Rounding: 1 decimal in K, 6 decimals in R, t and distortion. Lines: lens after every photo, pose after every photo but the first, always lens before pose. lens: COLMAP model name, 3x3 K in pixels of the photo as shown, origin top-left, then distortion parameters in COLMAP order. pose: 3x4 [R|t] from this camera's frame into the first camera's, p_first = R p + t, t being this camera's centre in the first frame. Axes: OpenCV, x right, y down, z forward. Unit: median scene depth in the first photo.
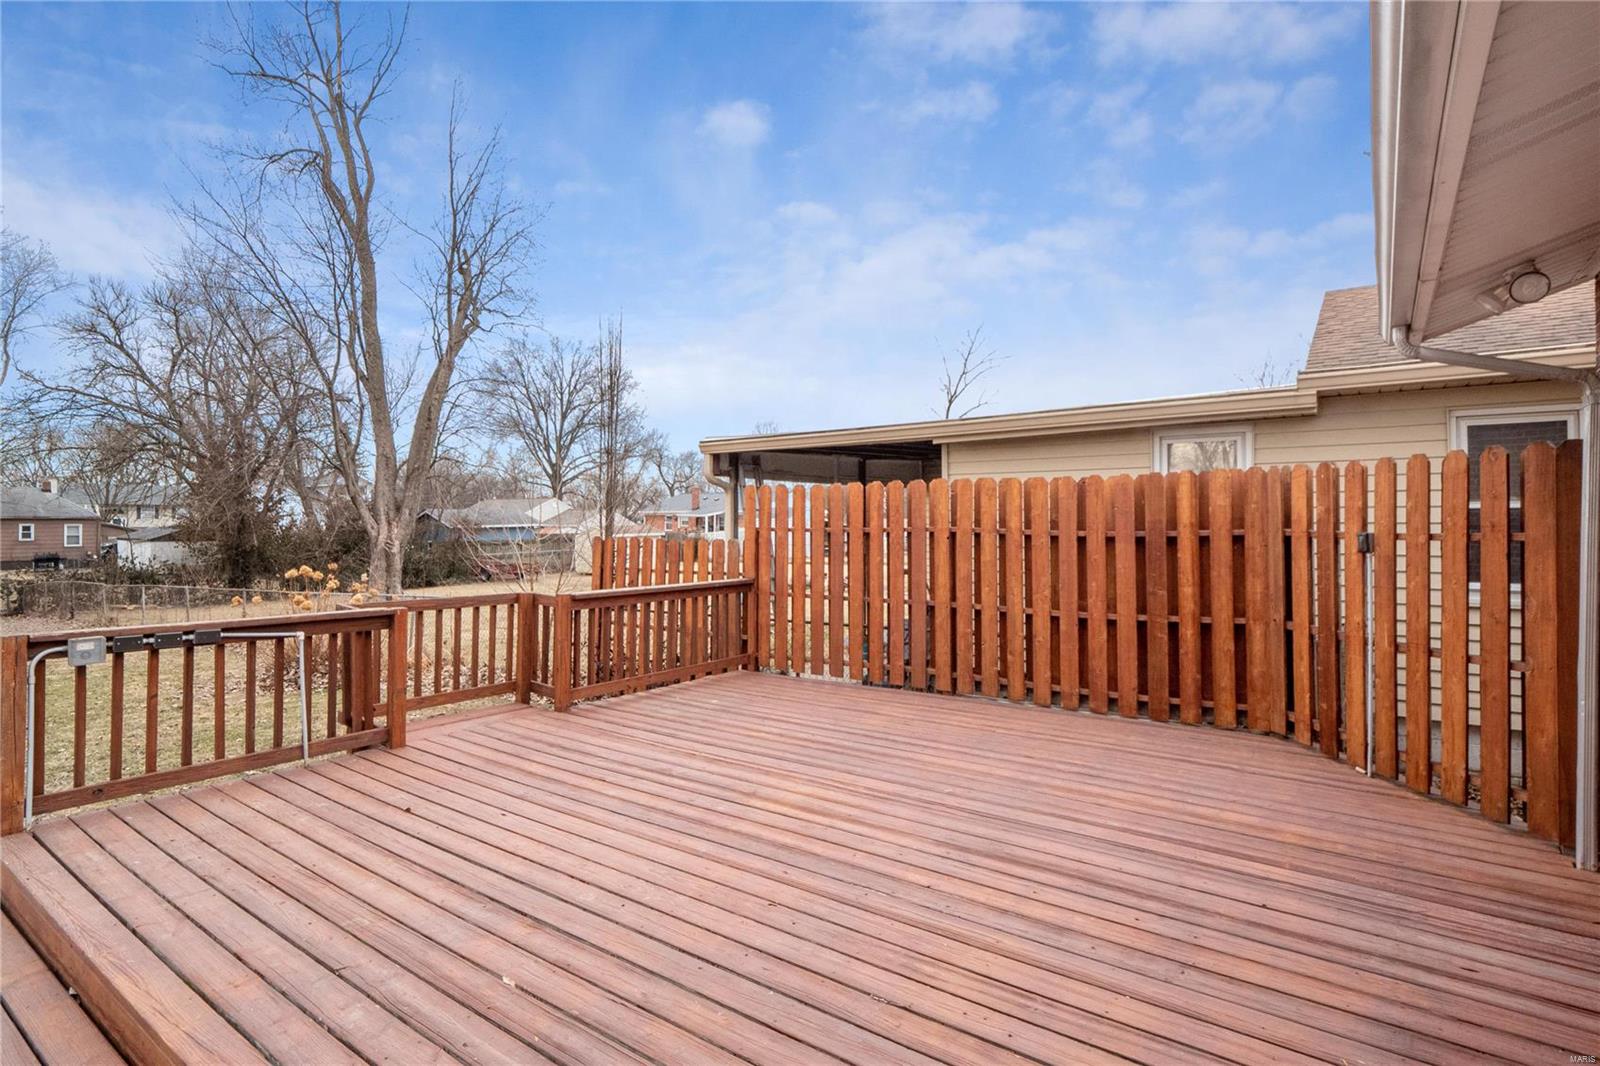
lens RADIAL K [[810.3, 0, 803.9], [0, 810.3, 510.9], [0, 0, 1]] dist [0.011872, -0.018606]
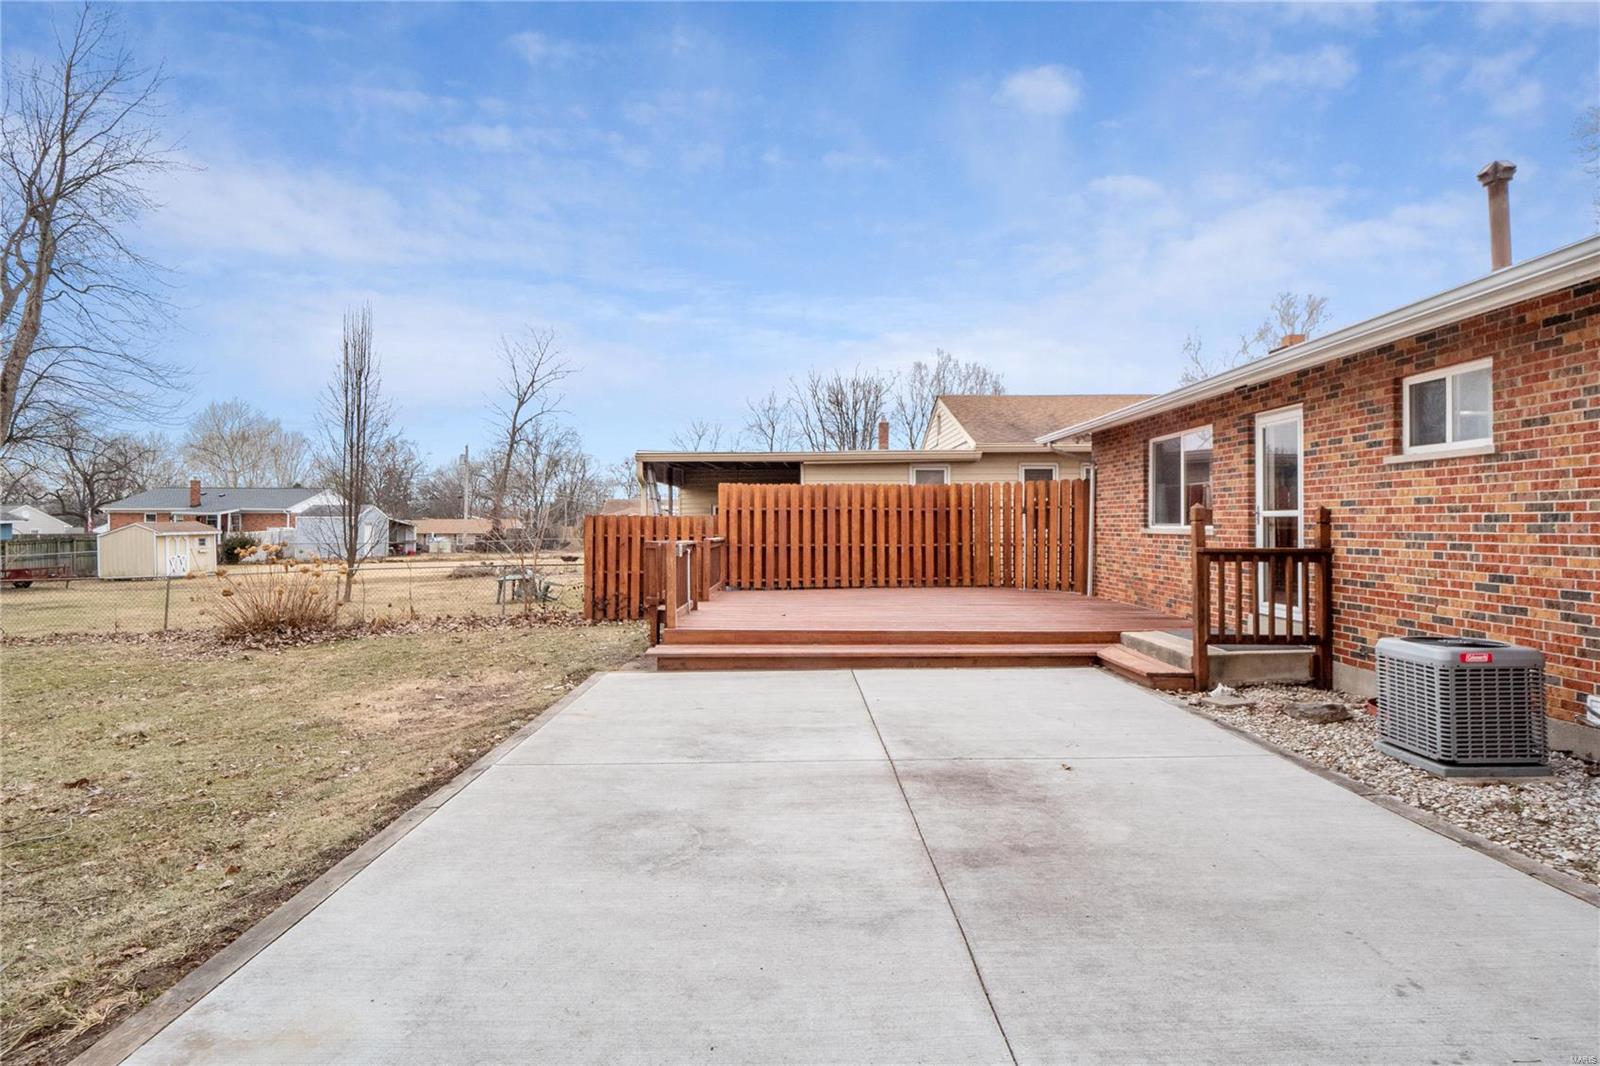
lens RADIAL K [[810.3, 0, 803.9], [0, 810.3, 510.9], [0, 0, 1]] dist [0.011872, -0.018606]
pose [[0.802642, 0.008543, 0.596400, -1.013654], [-0.005790, 0.999962, -0.006531, 0.038839], [-0.596433, 0.001789, 0.802661, -0.521619]]
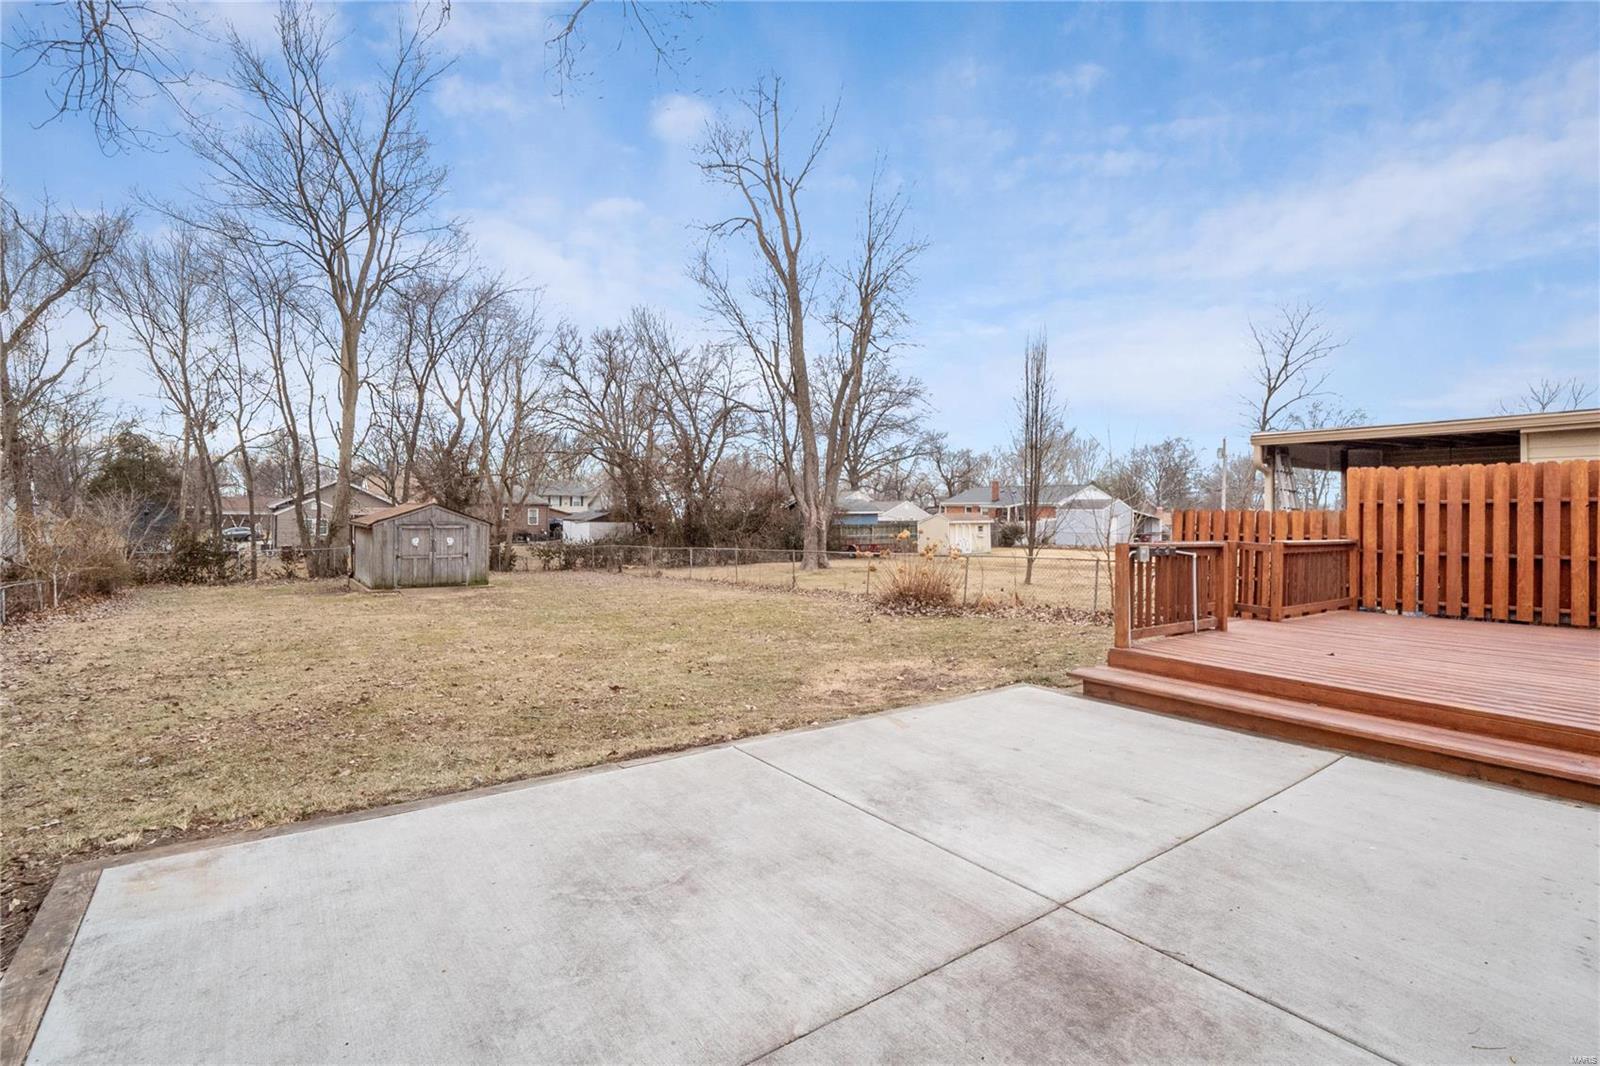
lens RADIAL K [[756.1, 0, 804.7], [0, 756.1, 507.8], [0, 0, 1]] dist [-0.014934, -0.001931]
pose [[0.951487, 0.008730, -0.307564, -0.560989], [-0.007548, 0.999959, 0.005031, 0.034380], [0.307595, -0.002465, 0.951514, -0.434327]]
